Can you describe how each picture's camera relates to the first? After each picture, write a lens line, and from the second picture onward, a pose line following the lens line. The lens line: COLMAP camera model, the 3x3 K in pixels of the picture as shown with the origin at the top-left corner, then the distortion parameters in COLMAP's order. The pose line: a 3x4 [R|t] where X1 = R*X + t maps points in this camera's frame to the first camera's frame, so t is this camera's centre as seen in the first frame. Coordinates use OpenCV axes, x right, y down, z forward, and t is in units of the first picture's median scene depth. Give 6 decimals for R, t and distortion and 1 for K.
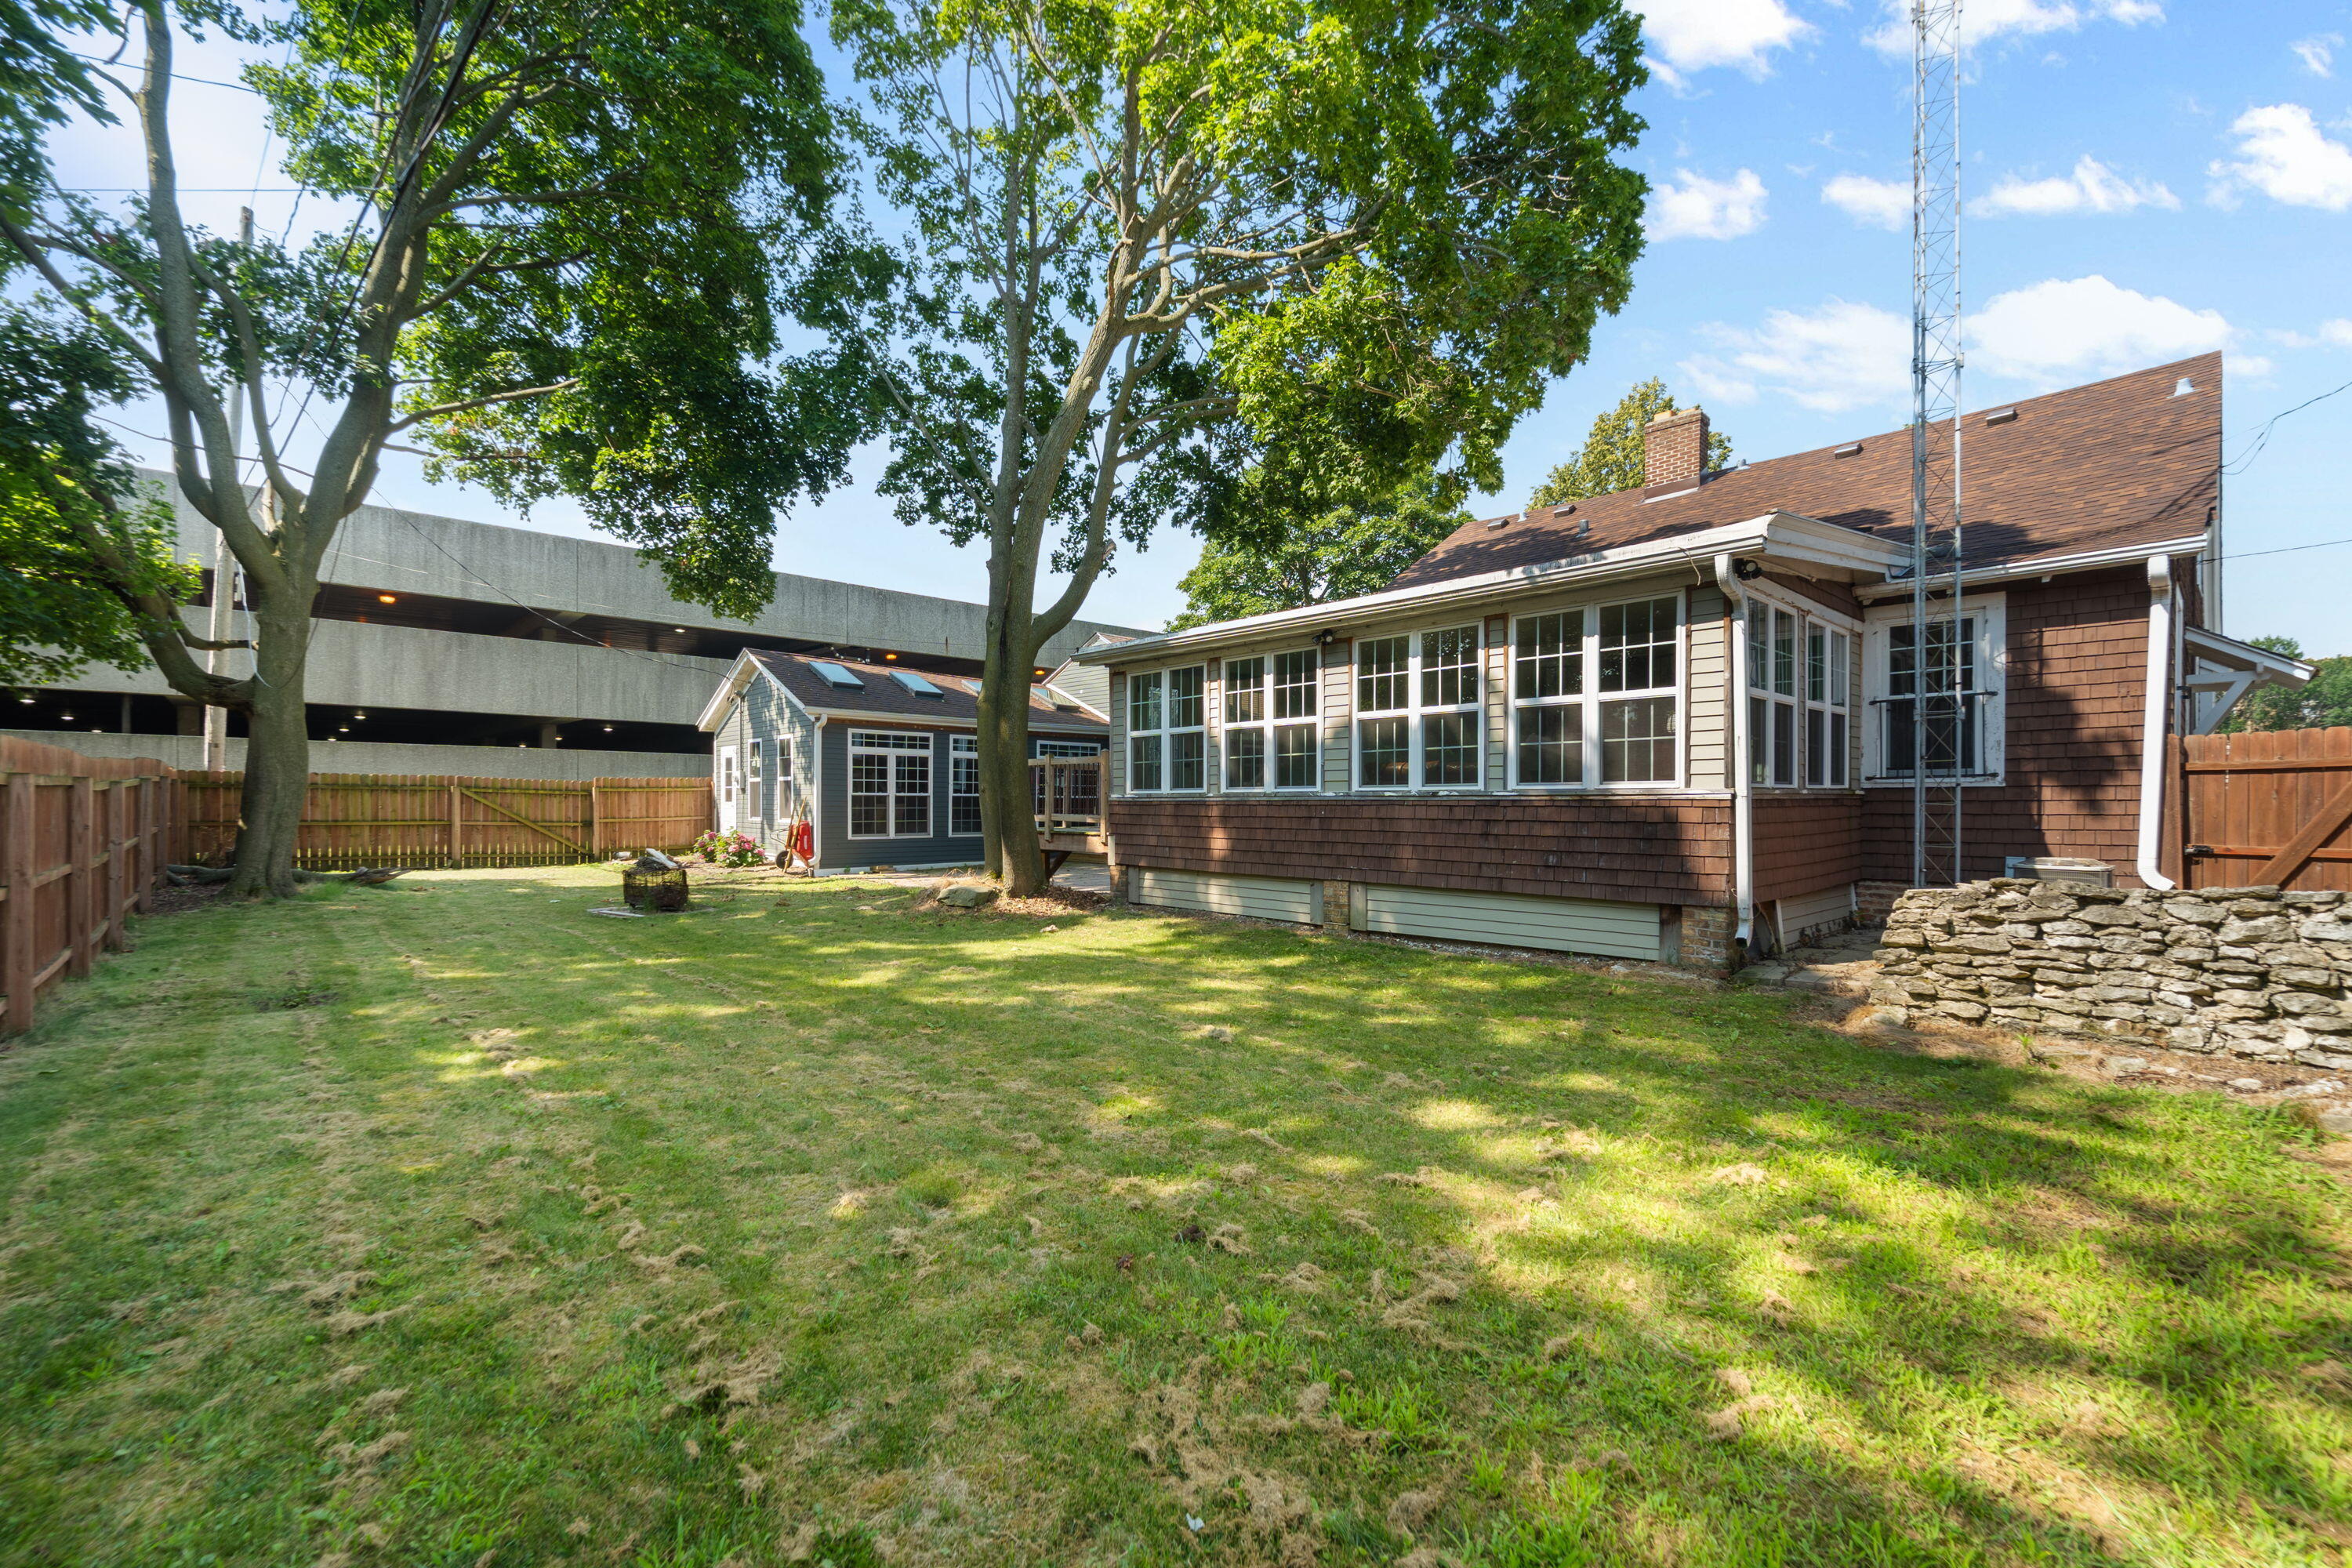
lens RADIAL K [[955.2, 0, 1157.6], [0, 955.2, 807.2], [0, 0, 1]] dist [0.006254, -0.000514]
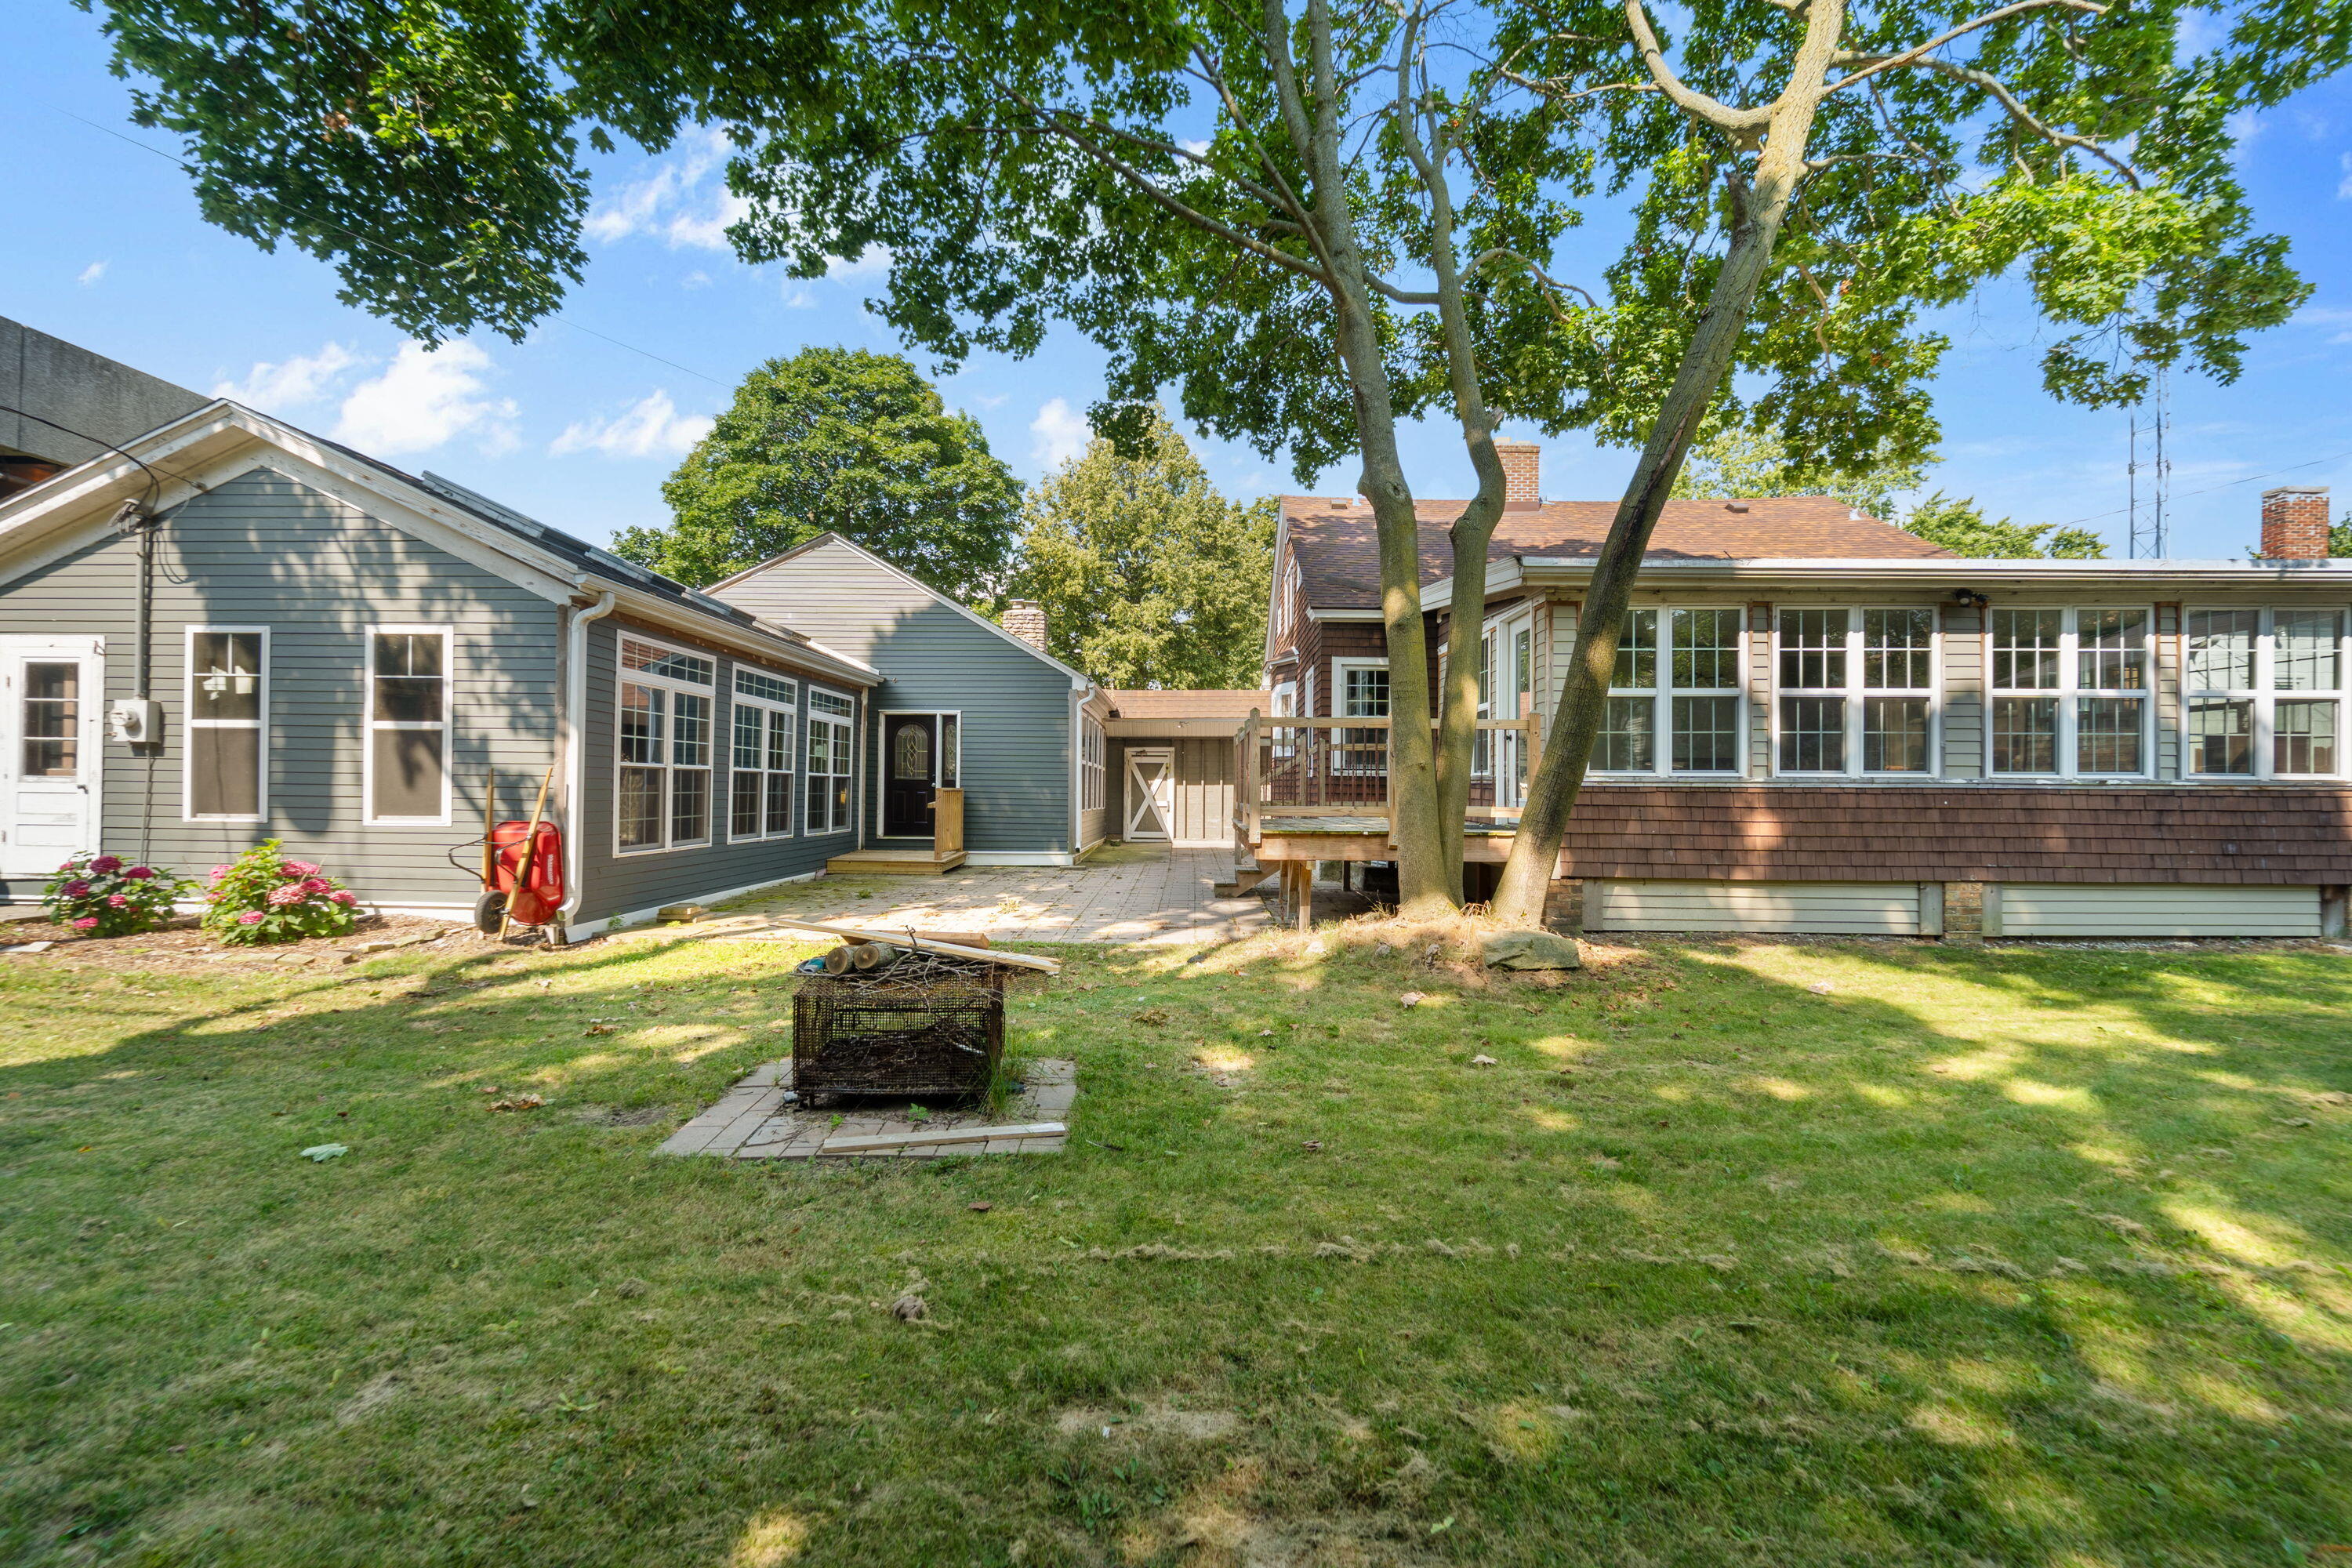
lens RADIAL K [[955.2, 0, 1166.8], [0, 955.2, 775.3], [0, 0, 1]] dist [0.006254, -0.000514]
pose [[0.700339, 0.017259, 0.713601, -0.804710], [-0.004092, 0.999788, -0.020164, 0.001578], [-0.713798, 0.011201, 0.700262, 0.778992]]
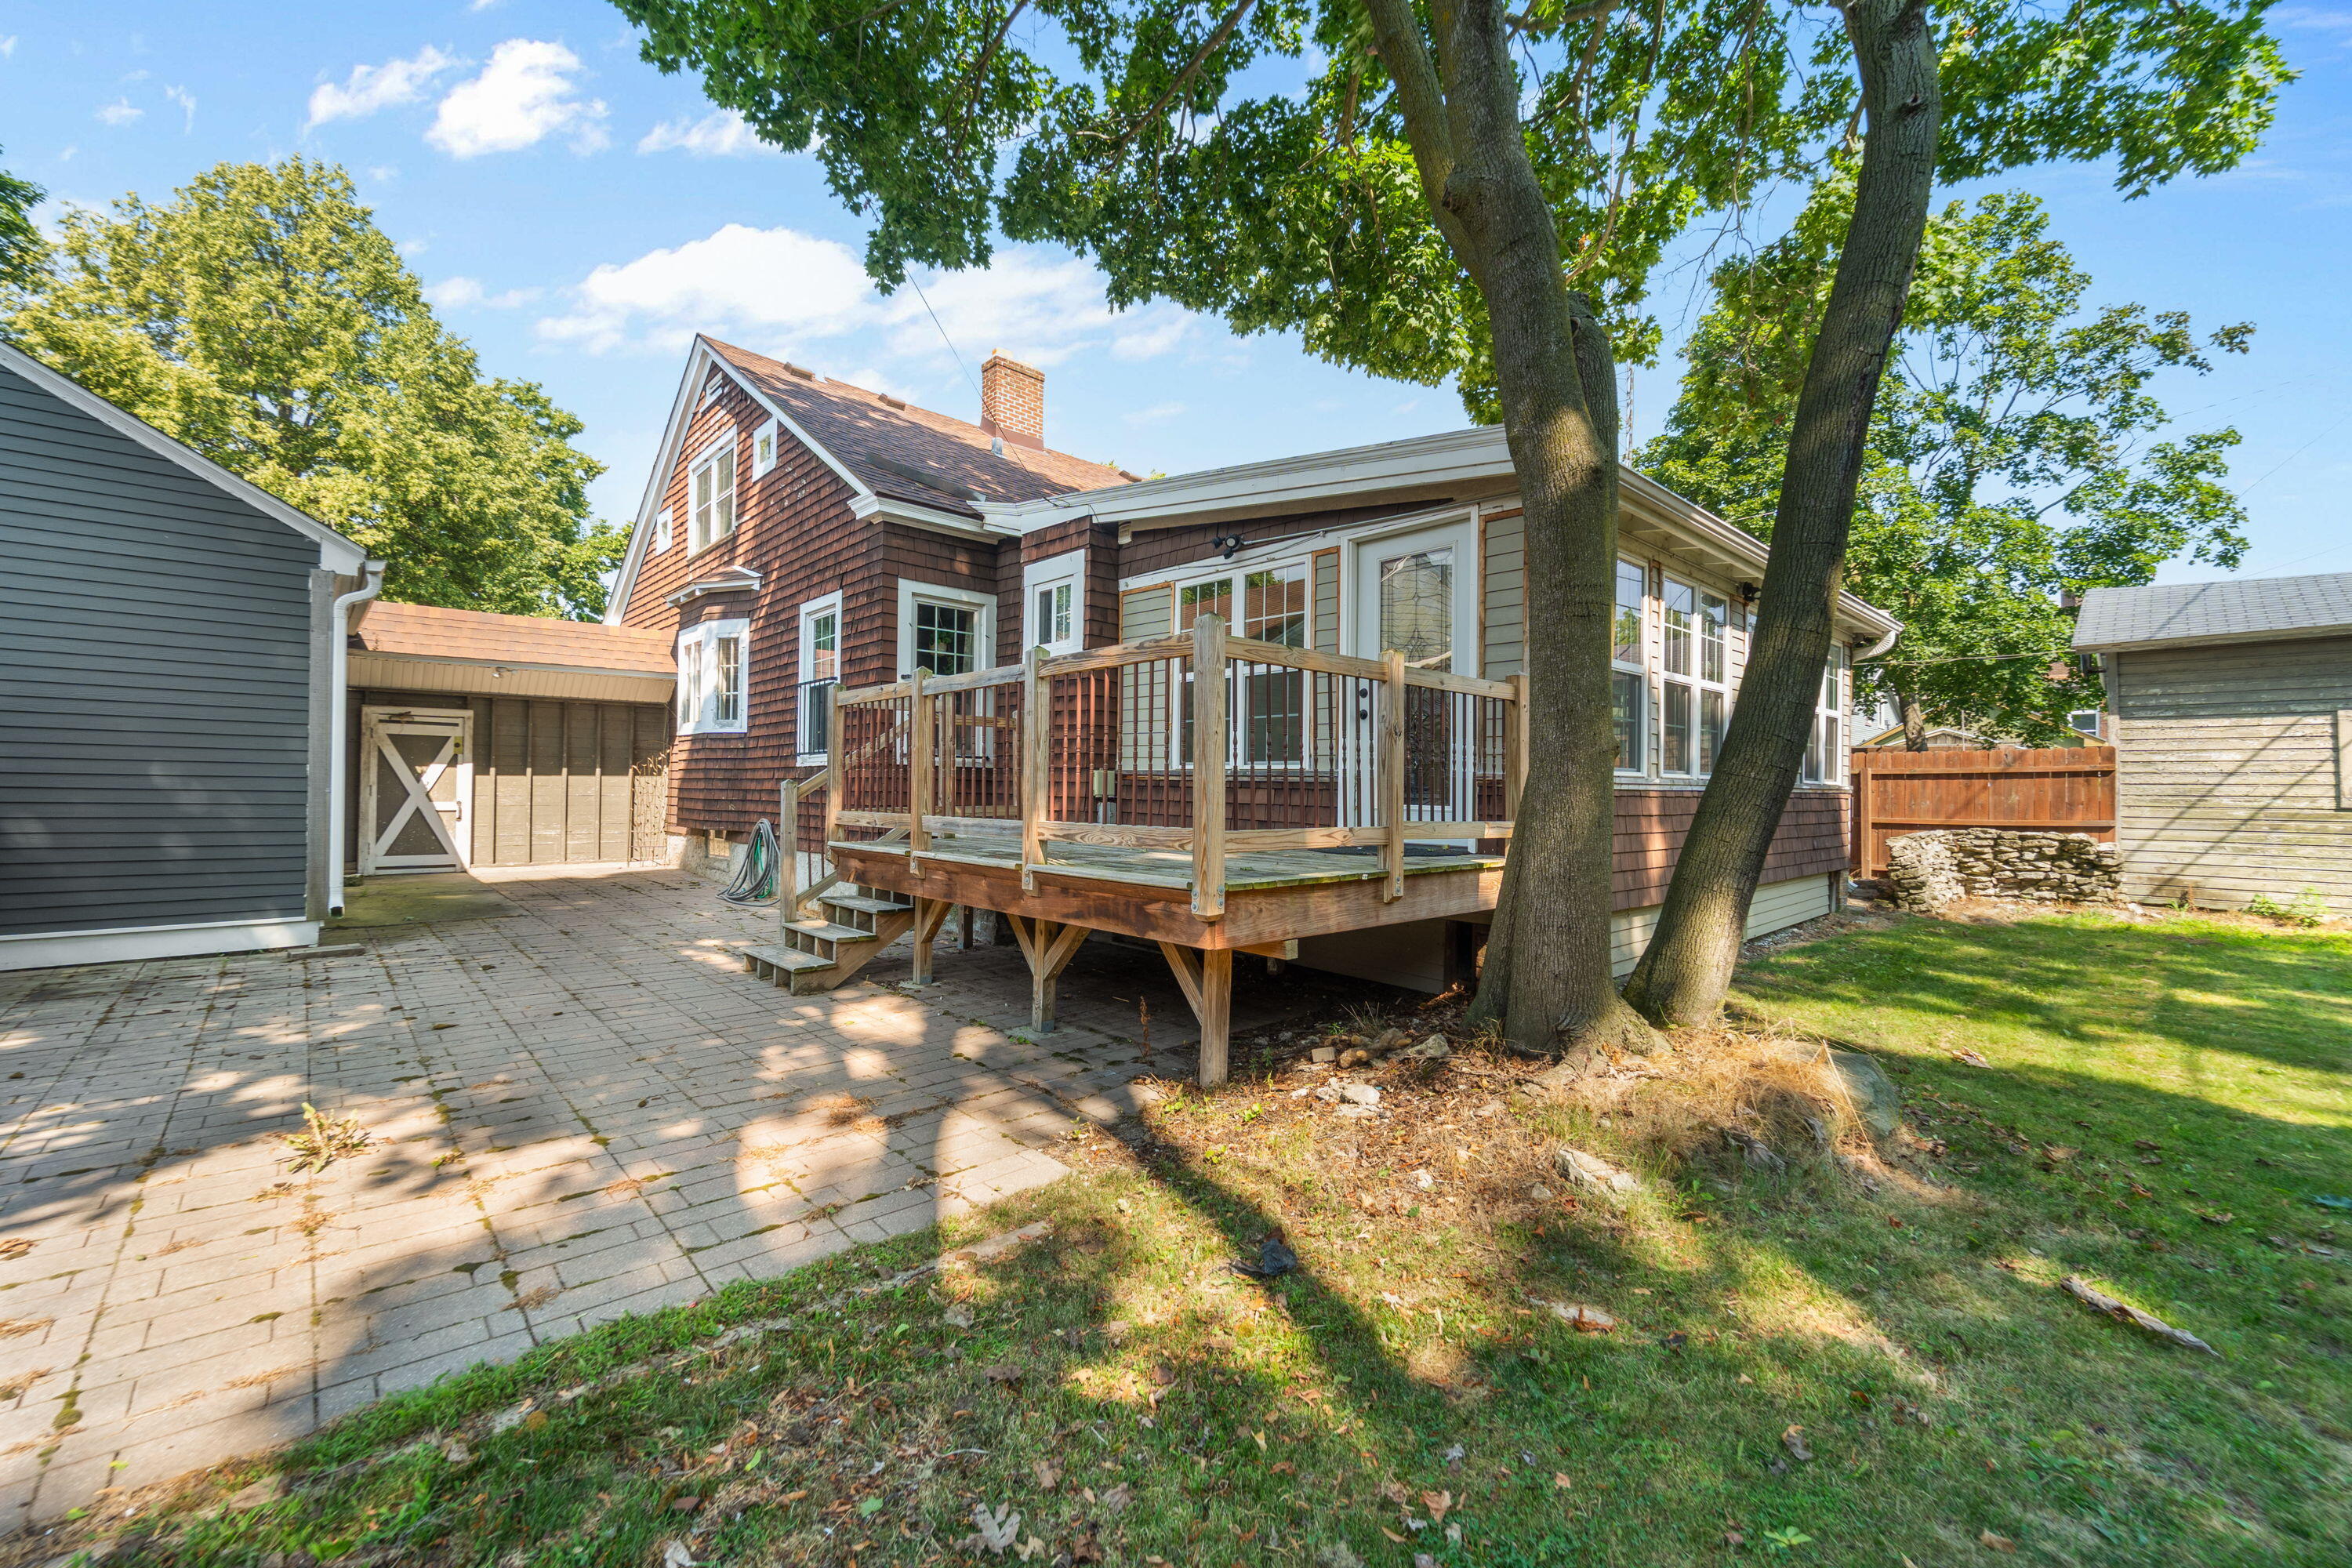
lens RADIAL K [[955.2, 0, 1164.5], [0, 955.2, 779.4], [0, 0, 1]] dist [0.006254, -0.000514]
pose [[0.012706, 0.012004, 0.999847, -0.548632], [-0.007451, 0.999901, -0.011910, -0.004671], [-0.999892, -0.007299, 0.012794, 1.278176]]
